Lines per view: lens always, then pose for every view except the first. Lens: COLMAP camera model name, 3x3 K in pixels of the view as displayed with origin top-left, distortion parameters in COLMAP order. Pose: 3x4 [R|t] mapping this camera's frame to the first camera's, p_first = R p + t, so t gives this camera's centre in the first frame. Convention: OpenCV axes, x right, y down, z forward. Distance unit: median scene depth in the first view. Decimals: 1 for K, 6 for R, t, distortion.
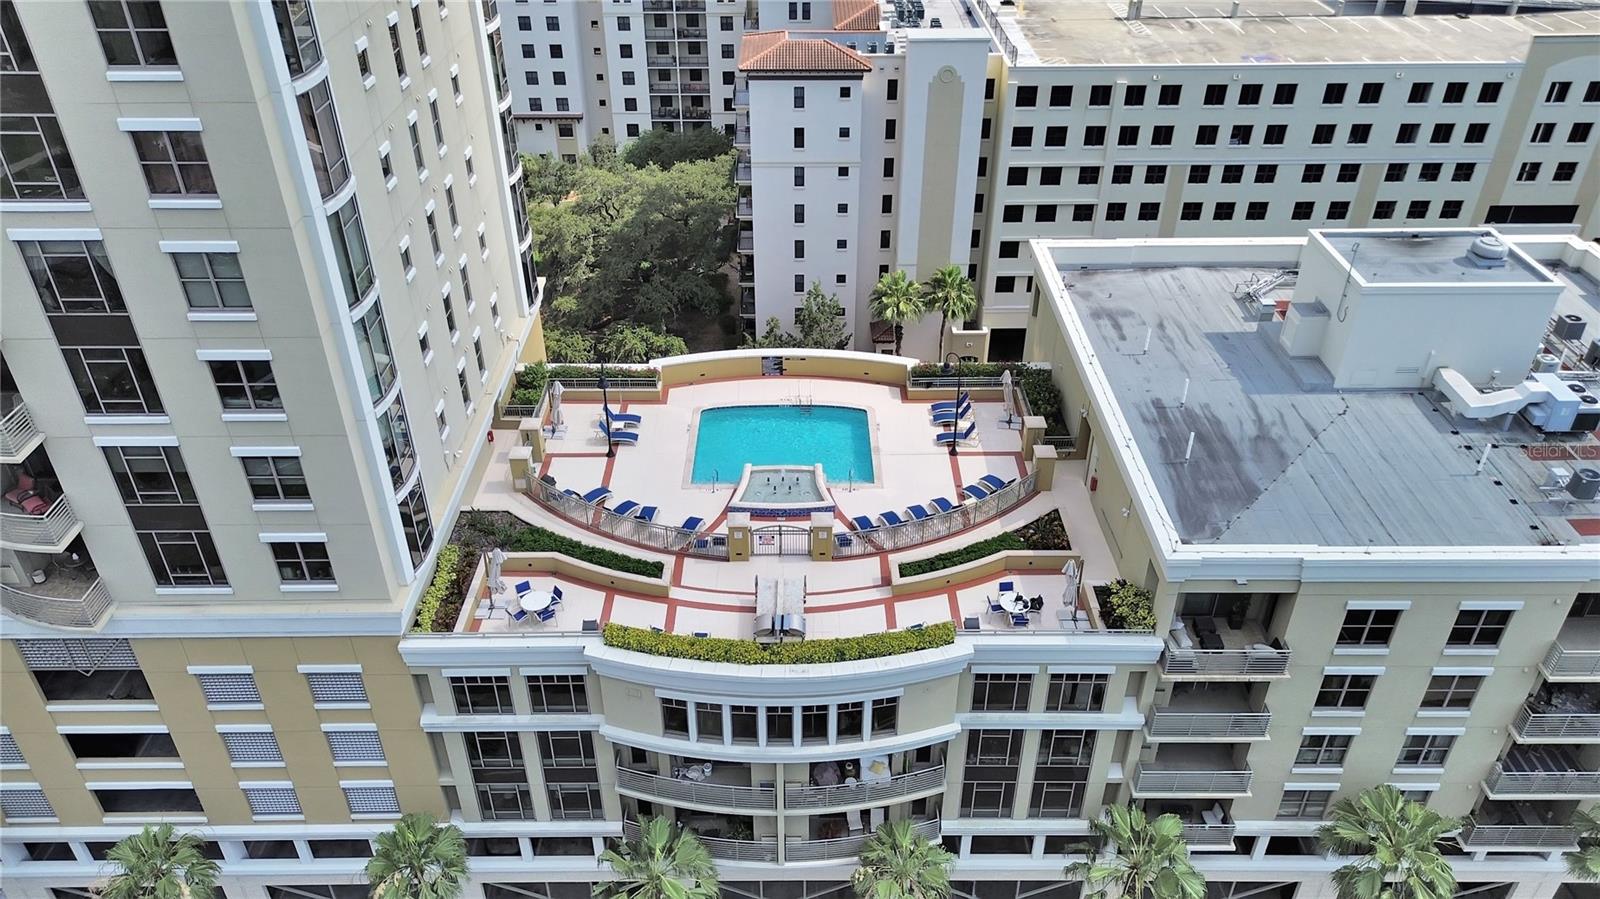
lens RADIAL K [[1137.8, 0, 801.6], [0, 1137.8, 454.3], [0, 0, 1]] dist [0.038365, -0.040326]
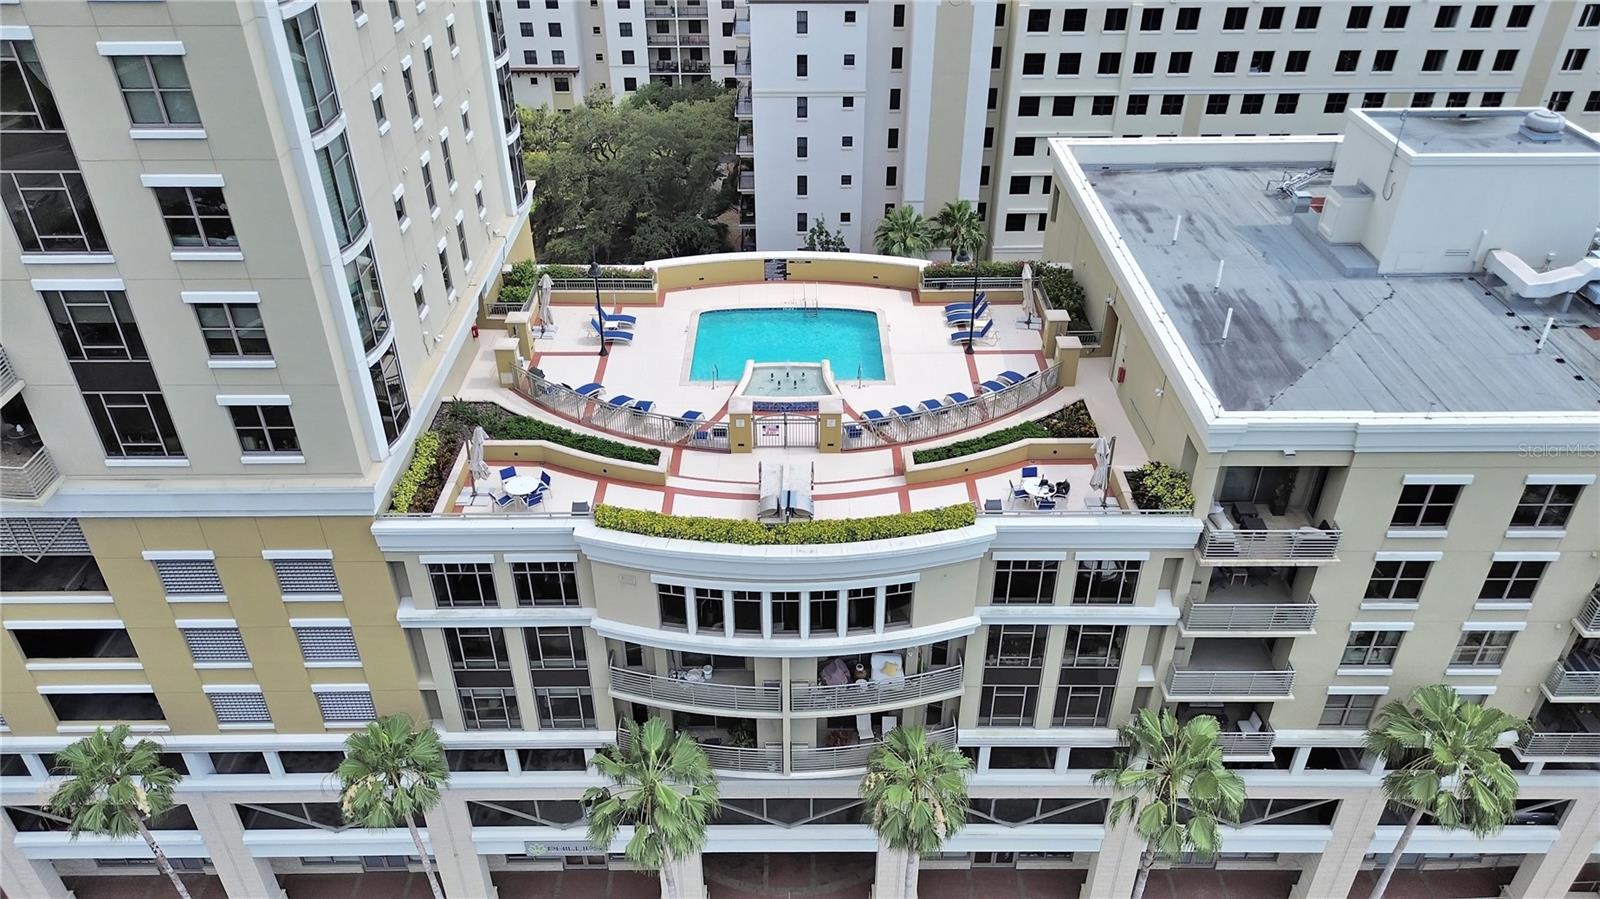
lens RADIAL K [[1137.8, 0, 801.7], [0, 1137.8, 456.1], [0, 0, 1]] dist [0.038365, -0.040326]
pose [[1.000000, -0.000713, -0.000013, -0.005422], [0.000713, 0.999996, 0.002688, 0.095125], [0.000011, -0.002688, 0.999996, 0.070216]]
